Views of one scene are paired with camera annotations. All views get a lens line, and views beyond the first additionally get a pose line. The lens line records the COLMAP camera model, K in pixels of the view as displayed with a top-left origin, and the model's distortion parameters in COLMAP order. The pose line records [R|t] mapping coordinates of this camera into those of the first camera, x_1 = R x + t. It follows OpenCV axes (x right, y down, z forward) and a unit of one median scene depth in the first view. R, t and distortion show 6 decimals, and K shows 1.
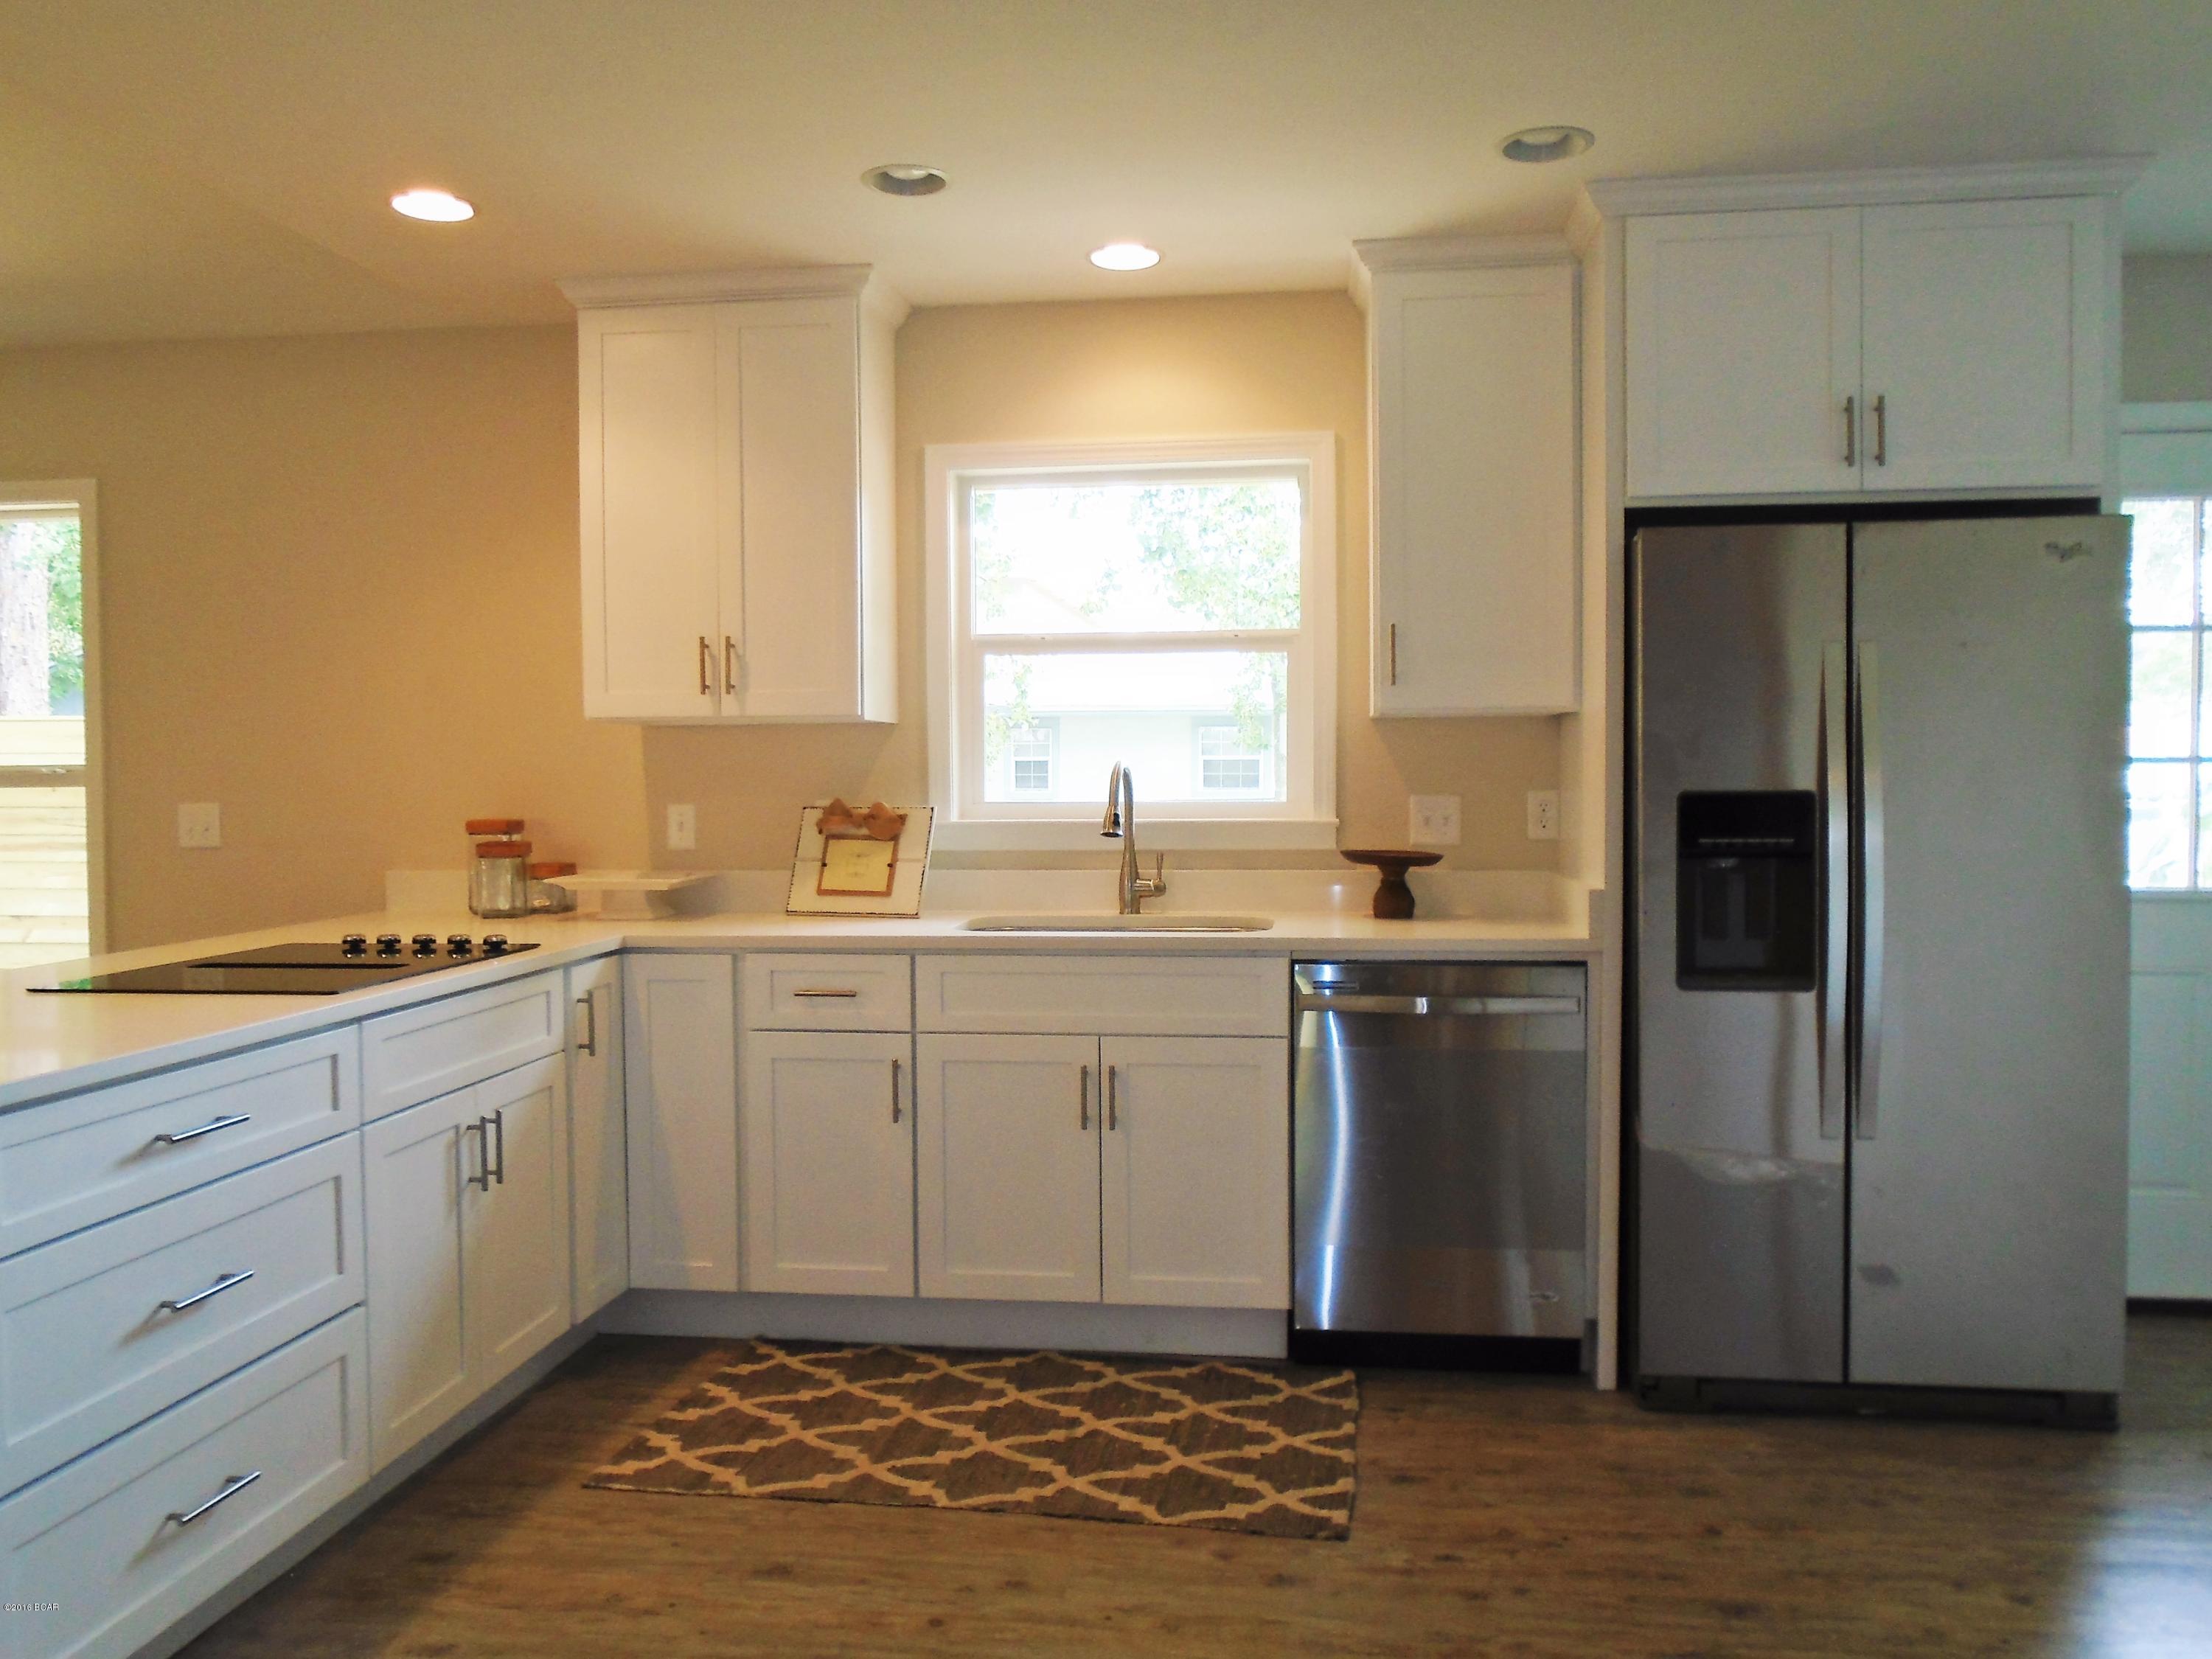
lens RADIAL K [[1692.2, 0, 1118.6], [0, 1692.2, 819.2], [0, 0, 1]] dist [-0.029512, 0.003018]
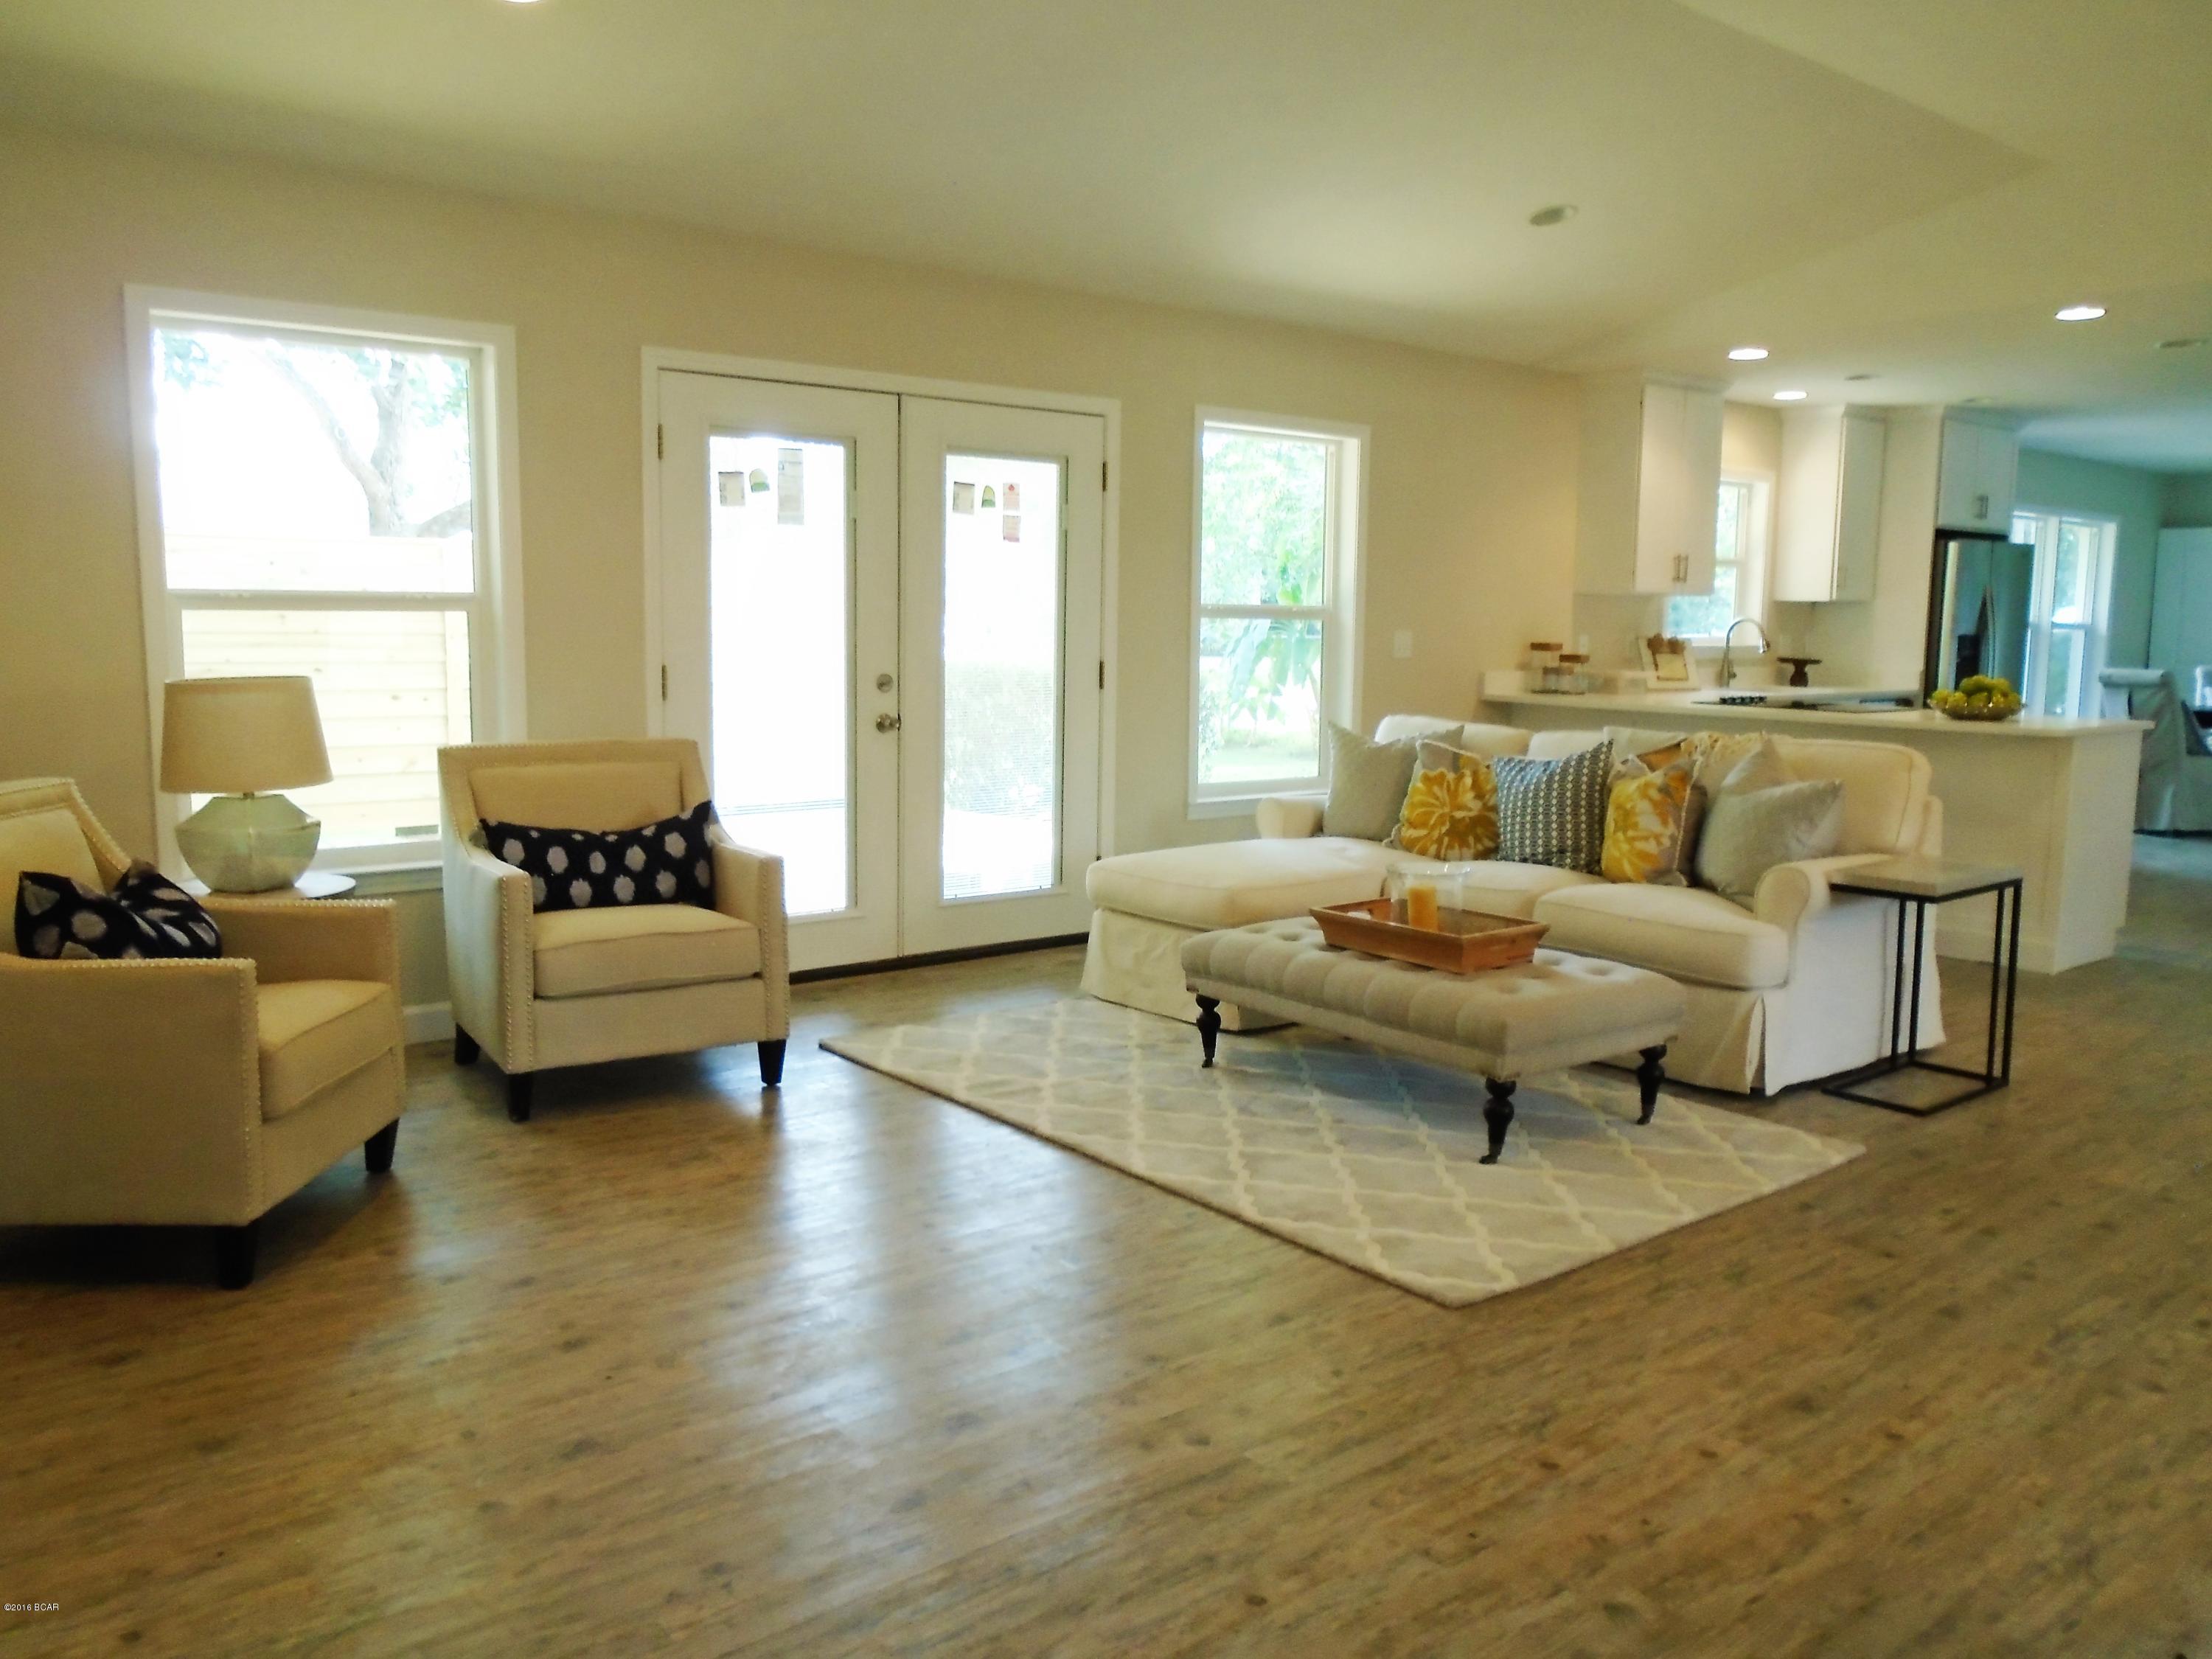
lens RADIAL K [[1700.5, 0, 1097.1], [0, 1700.5, 829.9], [0, 0, 1]] dist [-0.024394, 0.013539]
pose [[0.692751, -0.076103, 0.717150, -2.634194], [0.001458, 0.994562, 0.104133, 0.012118], [-0.721175, -0.071093, 0.689095, 0.068346]]
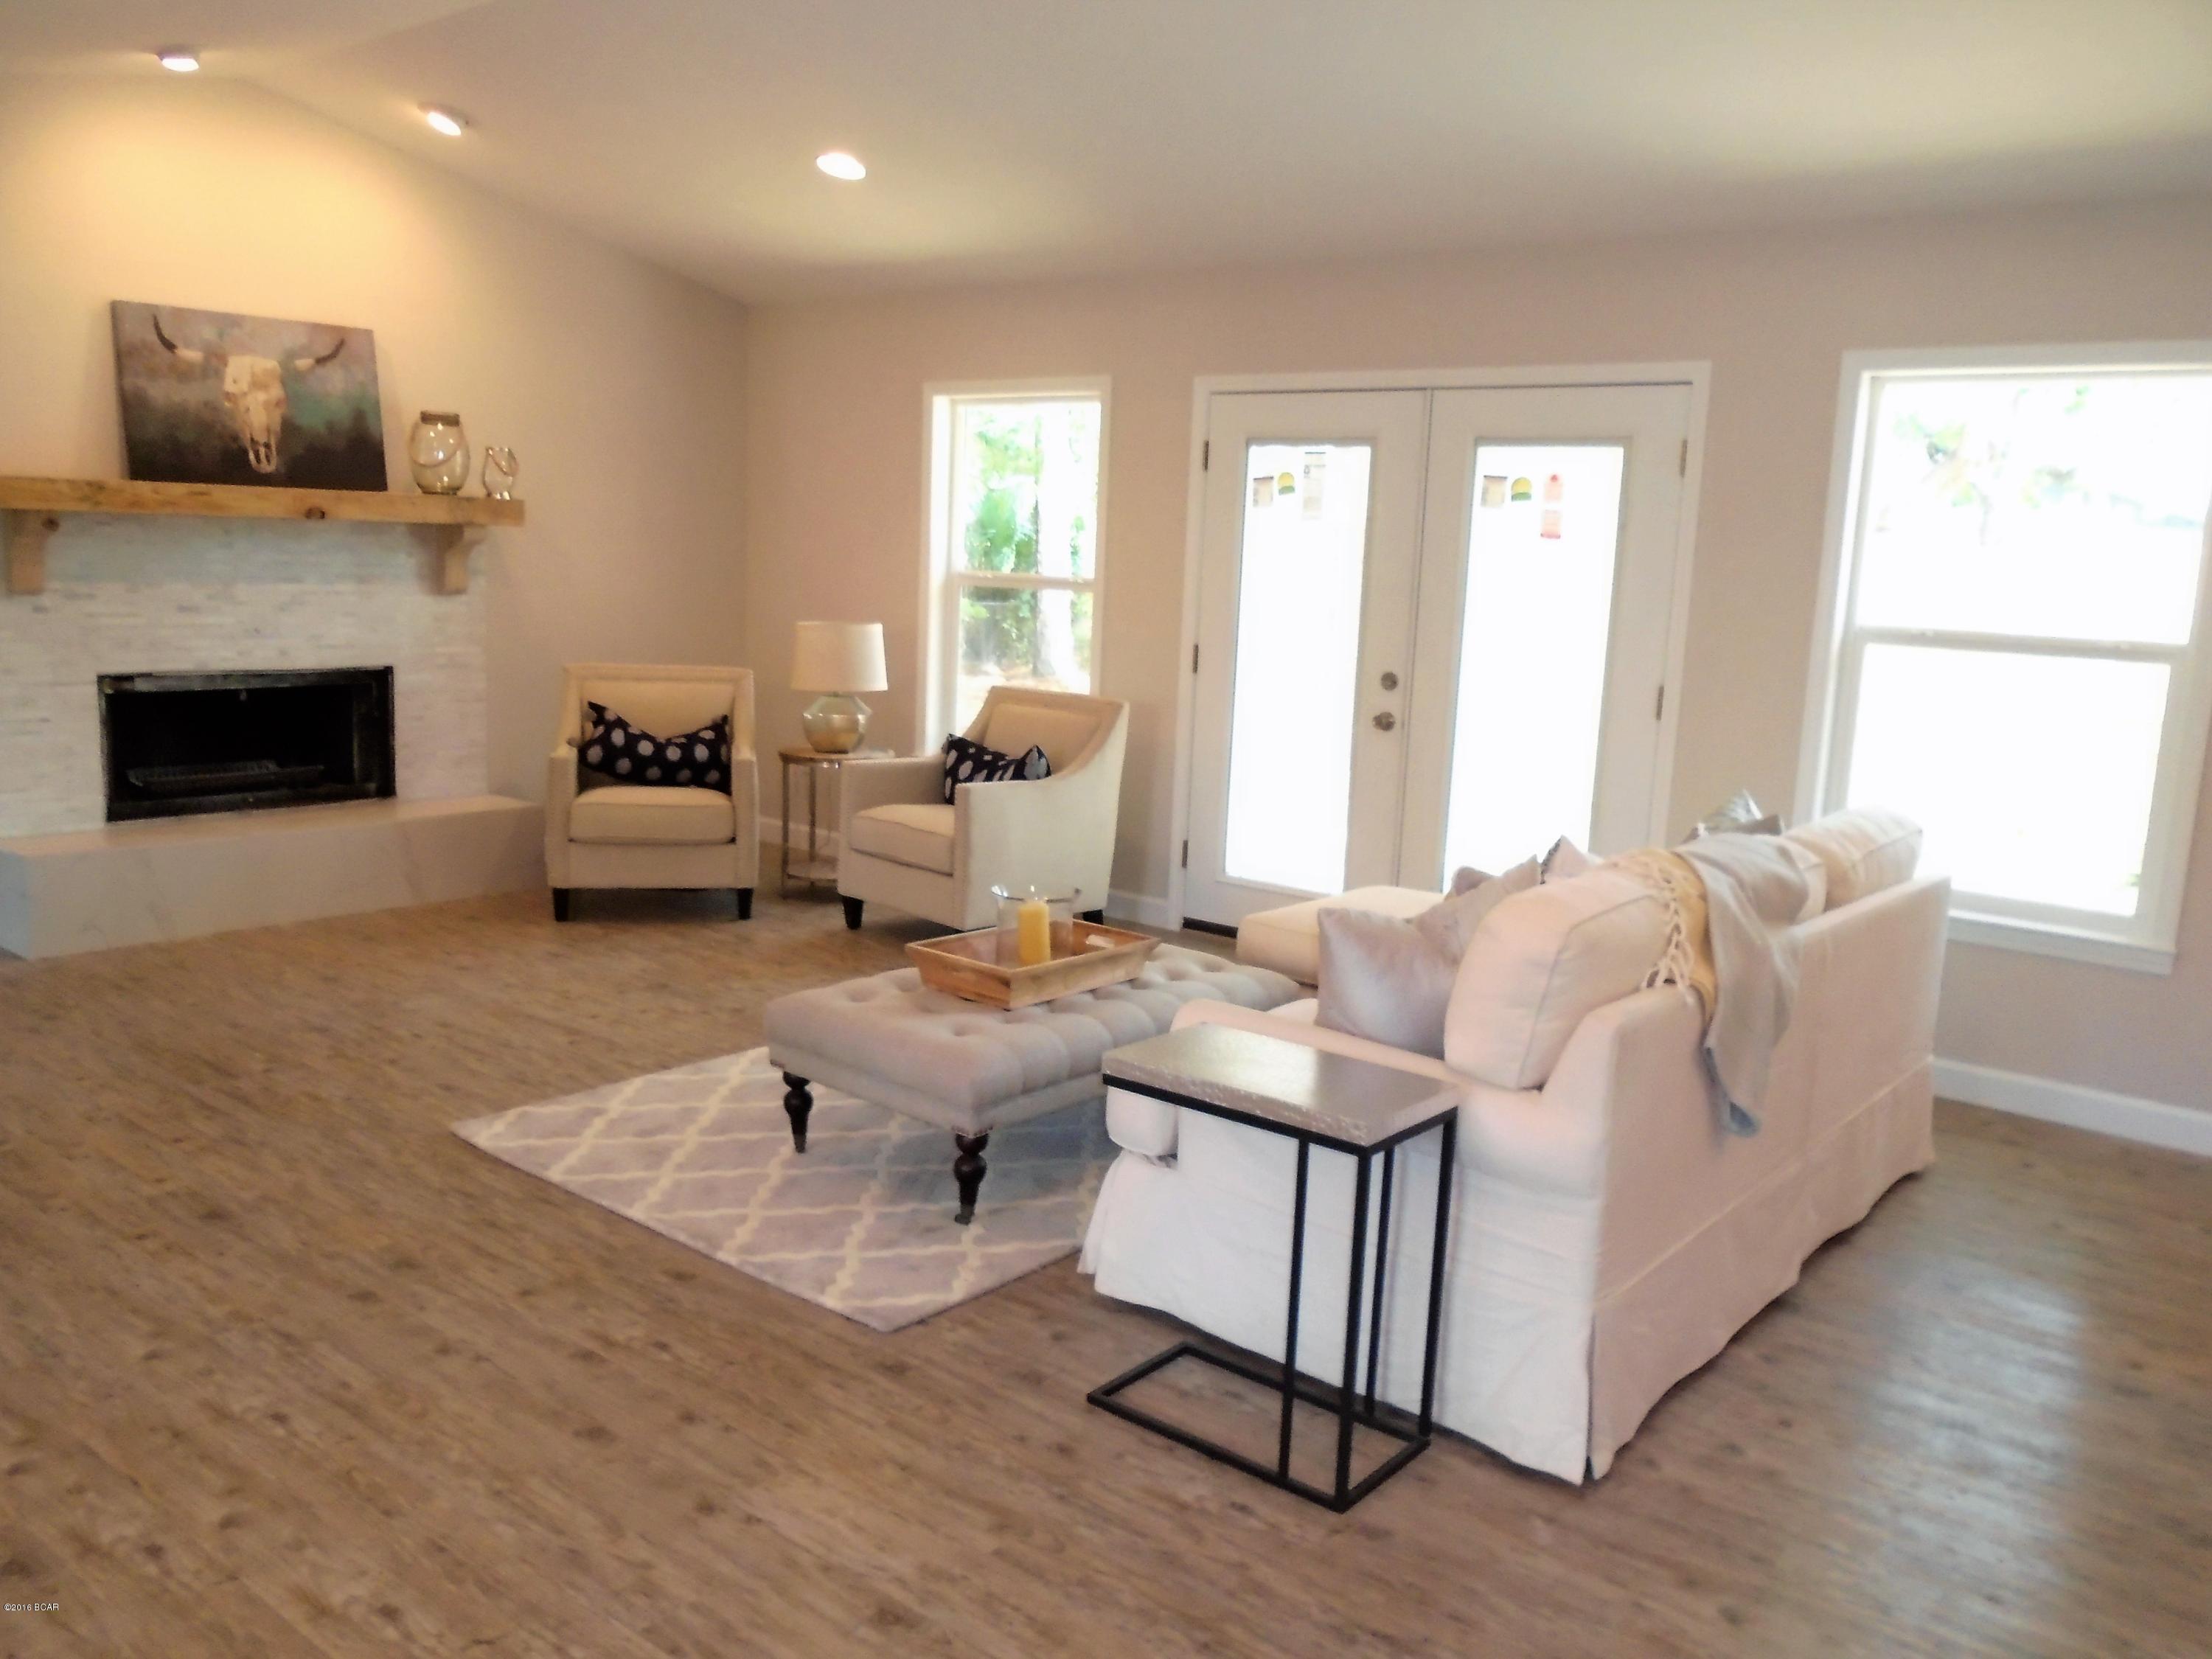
lens RADIAL K [[1700.5, 0, 1097.1], [0, 1700.5, 829.9], [0, 0, 1]] dist [-0.024394, 0.013539]
pose [[0.849497, 0.129733, -0.511394, -0.866738], [-0.063427, 0.987379, 0.145122, -0.039946], [0.523767, -0.090844, 0.847004, -0.203679]]
